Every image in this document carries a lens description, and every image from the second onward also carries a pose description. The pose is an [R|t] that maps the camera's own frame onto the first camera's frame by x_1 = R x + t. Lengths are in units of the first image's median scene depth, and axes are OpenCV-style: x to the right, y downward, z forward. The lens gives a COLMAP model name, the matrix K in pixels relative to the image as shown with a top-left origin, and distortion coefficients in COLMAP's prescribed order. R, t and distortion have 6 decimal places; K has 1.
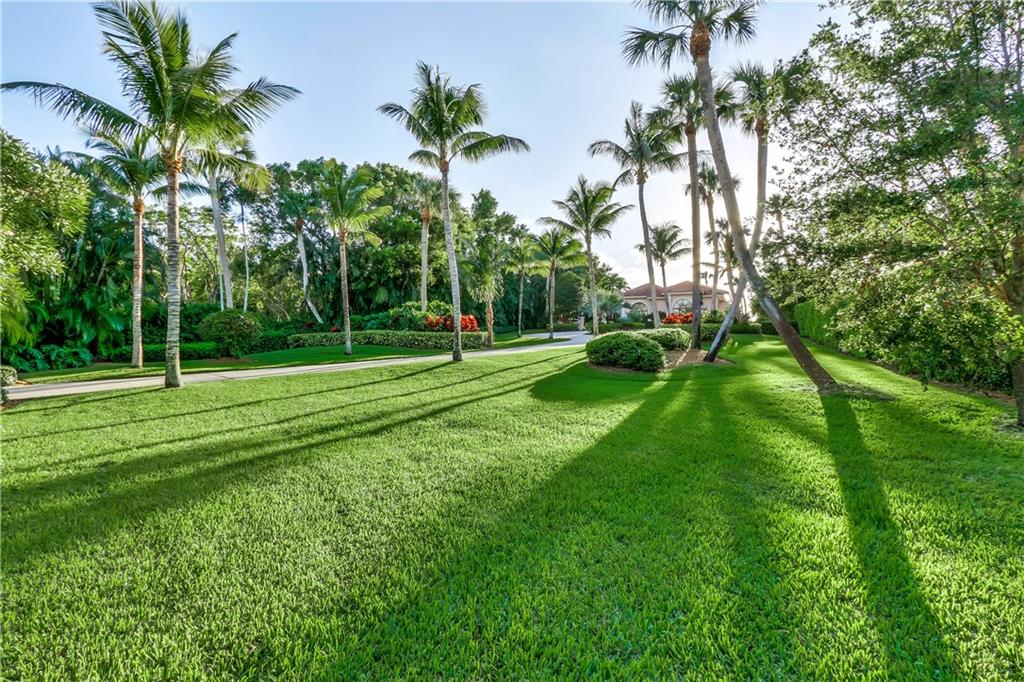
lens RADIAL K [[475.2, 0, 512.0], [0, 475.2, 341.0], [0, 0, 1]] dist [0.000703, 0.000045]
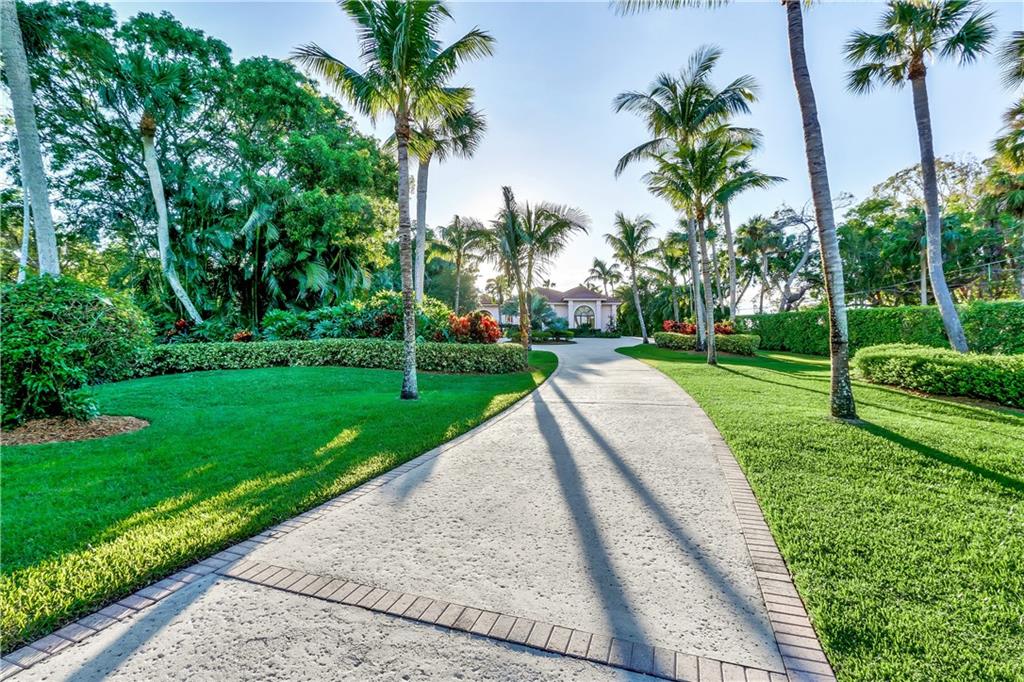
lens RADIAL K [[475.2, 0, 512.0], [0, 475.2, 341.0], [0, 0, 1]] dist [0.000703, 0.000045]
pose [[0.904669, 0.005386, 0.426082, -0.320546], [-0.003491, 0.999980, -0.005230, -0.016452], [-0.426101, 0.003244, 0.904670, 0.391262]]
